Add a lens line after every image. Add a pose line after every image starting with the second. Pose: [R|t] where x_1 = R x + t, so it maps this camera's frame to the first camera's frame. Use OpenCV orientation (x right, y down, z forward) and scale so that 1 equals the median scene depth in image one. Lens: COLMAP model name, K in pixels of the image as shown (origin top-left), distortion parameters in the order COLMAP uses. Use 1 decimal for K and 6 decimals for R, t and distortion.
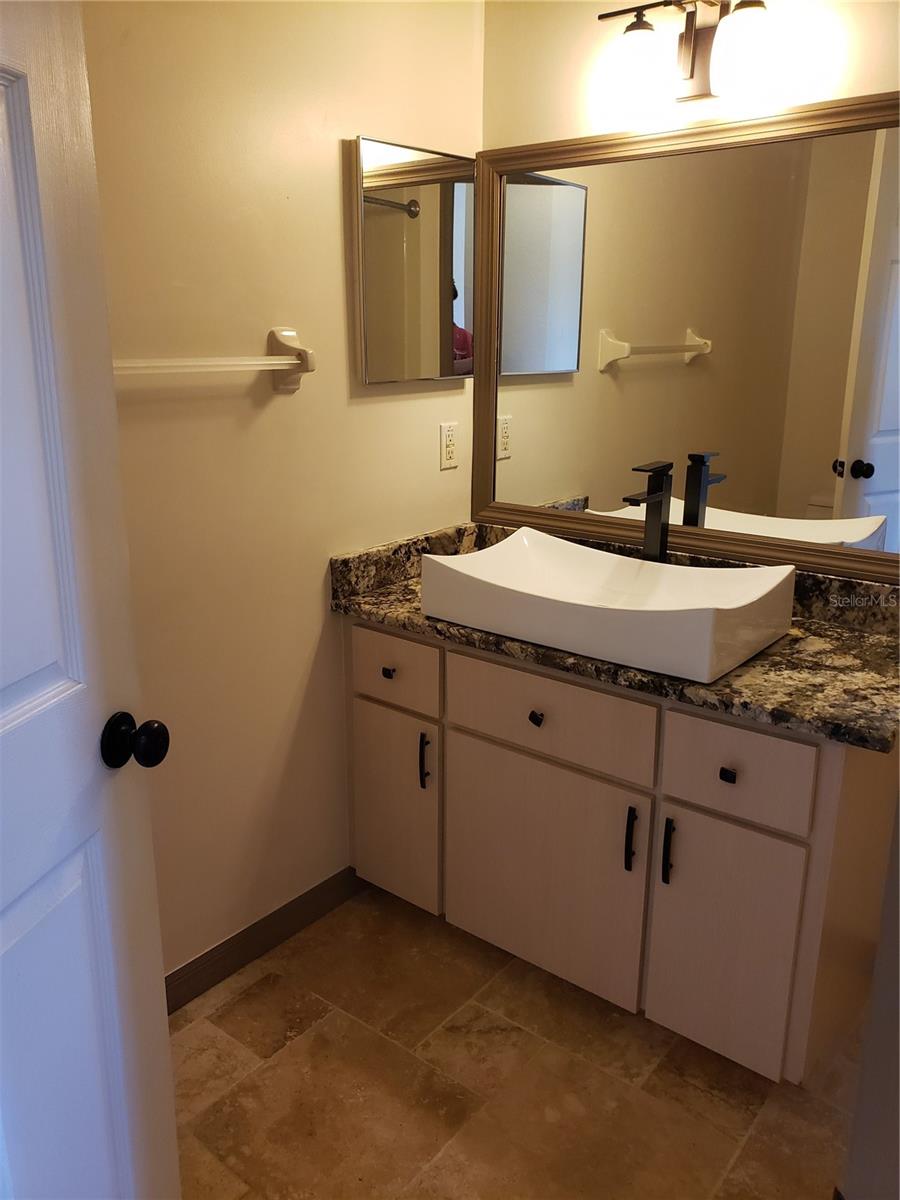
lens RADIAL K [[940.6, 0, 454.4], [0, 940.6, 602.2], [0, 0, 1]] dist [0.043797, -0.111295]
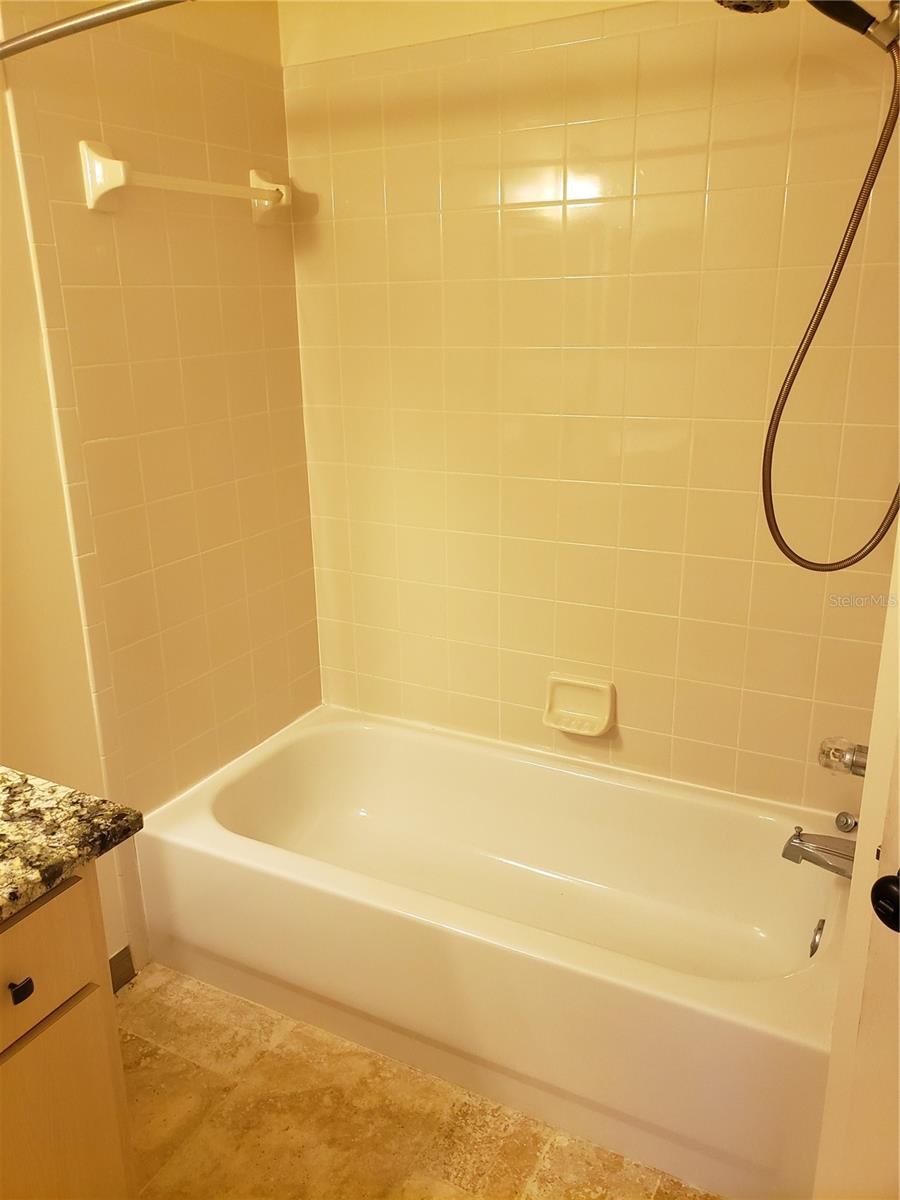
lens RADIAL K [[940.6, 0, 454.4], [0, 940.6, 602.2], [0, 0, 1]] dist [0.043797, -0.111295]
pose [[-0.178263, -0.300945, 0.936832, -0.394631], [0.287089, 0.894750, 0.342055, -0.261259], [-0.941171, 0.329930, -0.073103, 0.659115]]
